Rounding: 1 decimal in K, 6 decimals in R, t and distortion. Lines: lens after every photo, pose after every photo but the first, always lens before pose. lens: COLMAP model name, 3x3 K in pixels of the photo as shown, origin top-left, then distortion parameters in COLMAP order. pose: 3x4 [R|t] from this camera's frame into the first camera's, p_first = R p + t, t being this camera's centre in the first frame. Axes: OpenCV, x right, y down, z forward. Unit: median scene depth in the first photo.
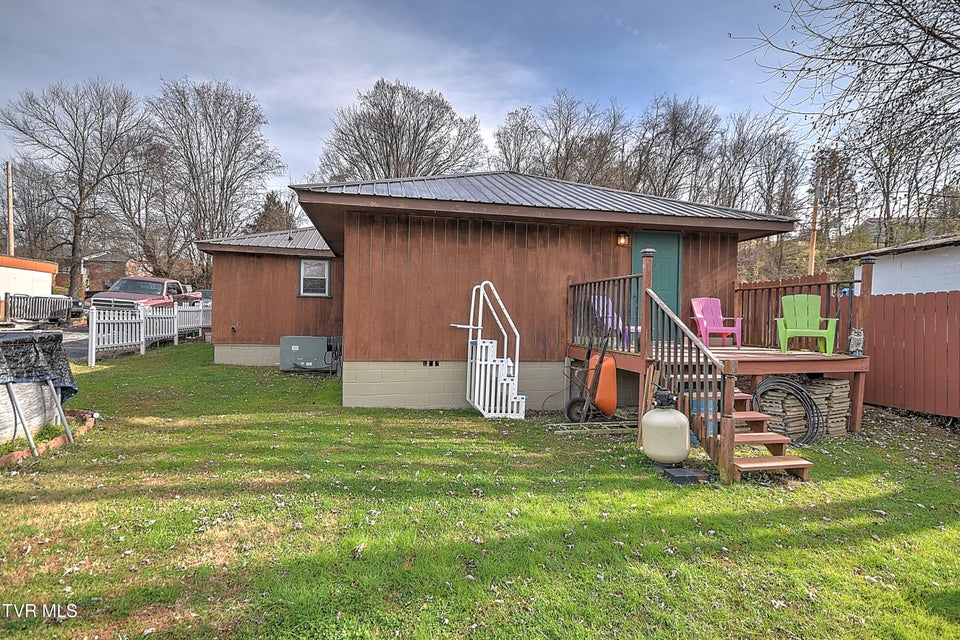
lens RADIAL K [[472.0, 0, 481.4], [0, 472.0, 321.1], [0, 0, 1]] dist [0.026667, -0.000121]
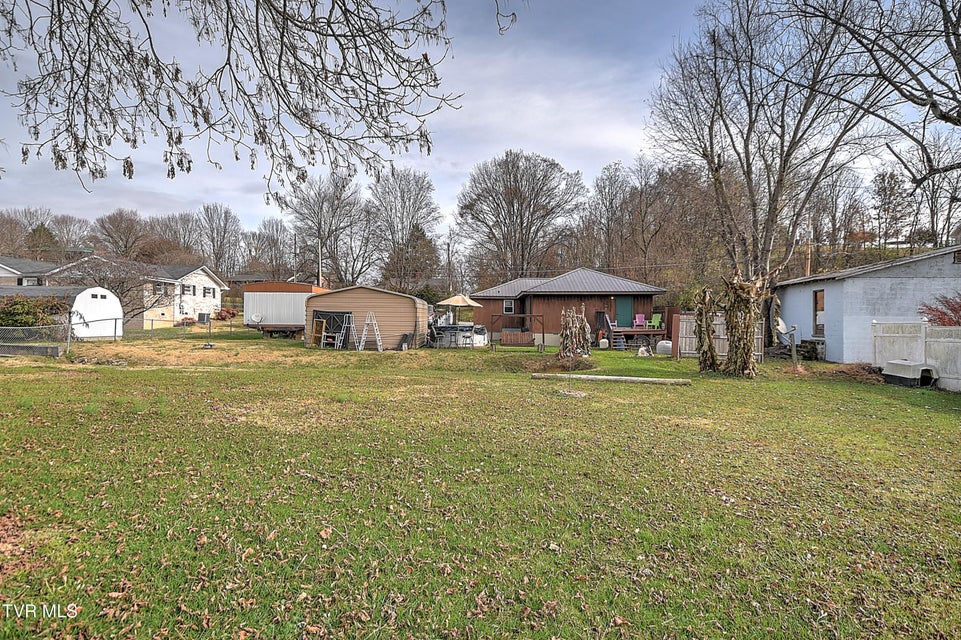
lens RADIAL K [[534.7, 0, 476.4], [0, 534.7, 315.4], [0, 0, 1]] dist [0.054785, 0.000854]
pose [[0.974914, -0.015913, -0.222011, 0.205063], [0.012112, 0.999756, -0.018469, 0.013687], [0.222251, 0.015316, 0.974869, -3.029929]]
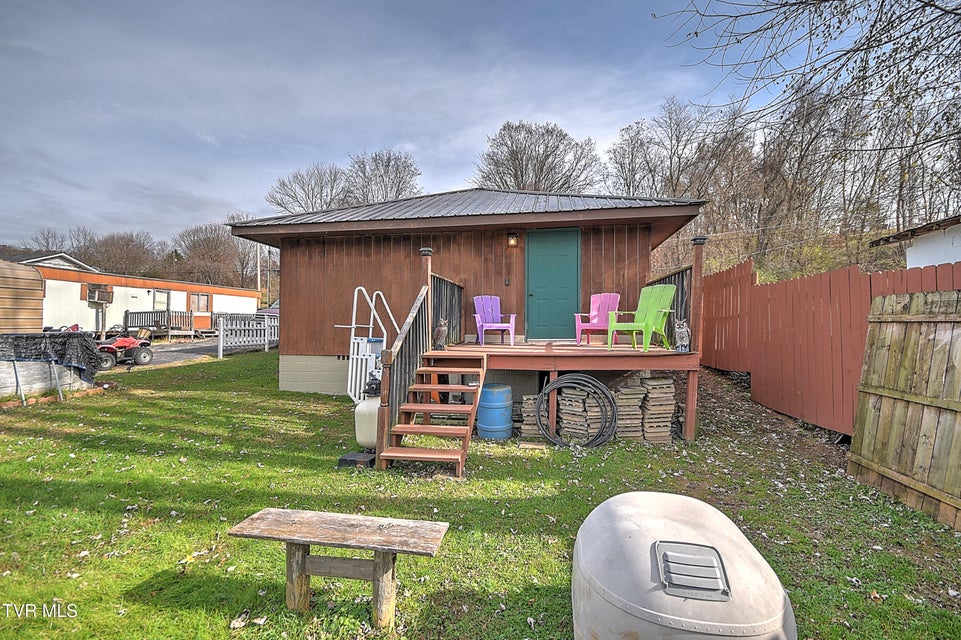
lens RADIAL K [[418.5, 0, 482.1], [0, 418.5, 320.0], [0, 0, 1]] dist [0.015238, -0.006741]
pose [[0.928640, -0.020963, -0.370389, 0.585475], [0.013017, 0.999629, -0.023939, 0.023031], [0.370753, 0.017409, 0.928568, 0.131207]]
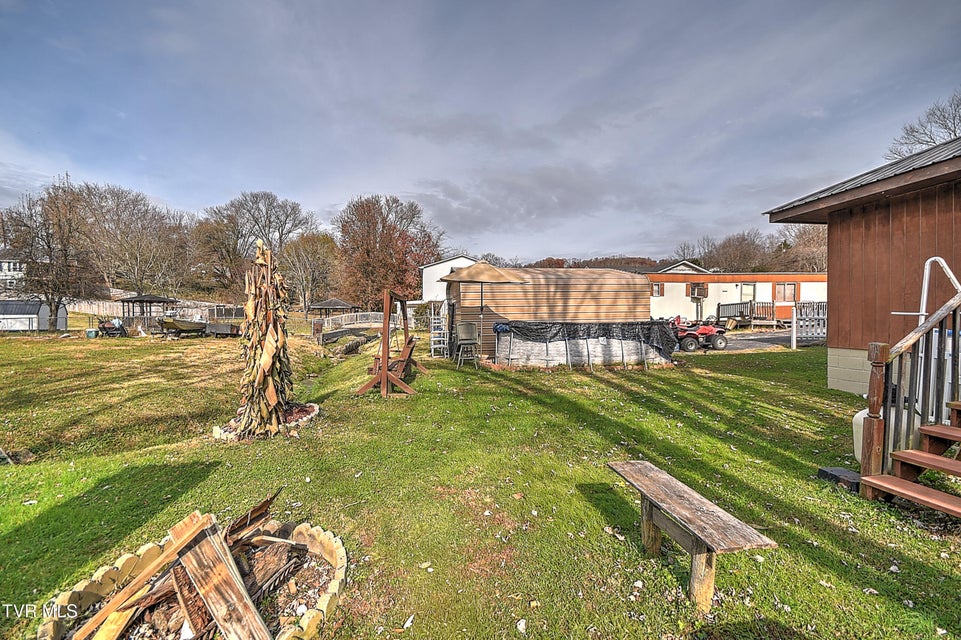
lens RADIAL K [[418.5, 0, 481.2], [0, 418.5, 322.9], [0, 0, 1]] dist [0.015238, -0.006741]
pose [[-0.069354, -0.005719, -0.997576, 0.694761], [0.002214, 0.999980, -0.005887, 0.028140], [0.997590, -0.002617, -0.069340, 0.226765]]
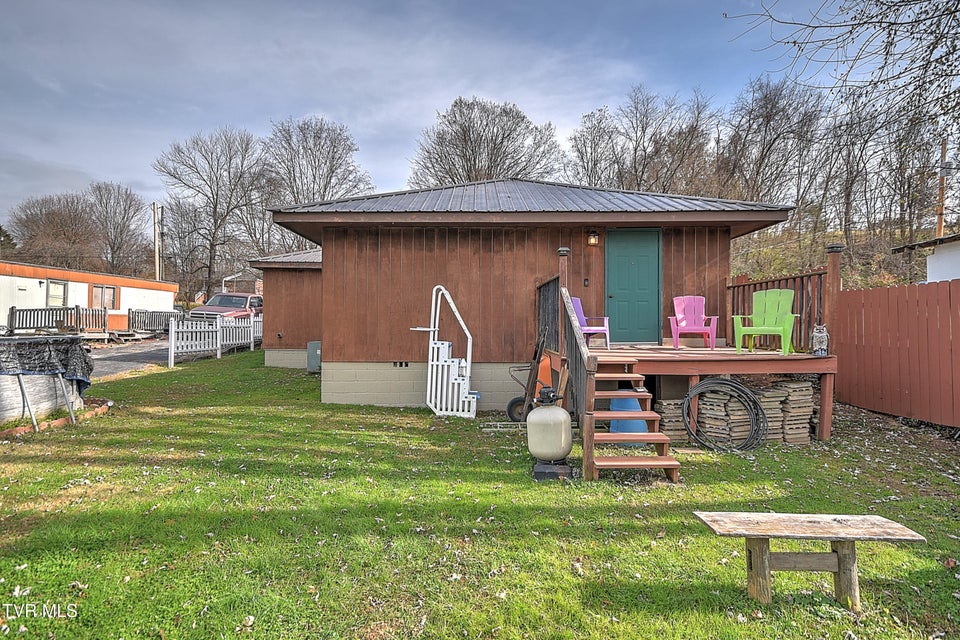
lens RADIAL K [[472.0, 0, 482.2], [0, 472.0, 321.2], [0, 0, 1]] dist [0.026667, -0.000121]
pose [[0.977308, -0.016804, -0.211155, 0.284337], [0.013306, 0.999750, -0.017978, 0.012986], [0.211405, 0.014761, 0.977287, -0.007305]]
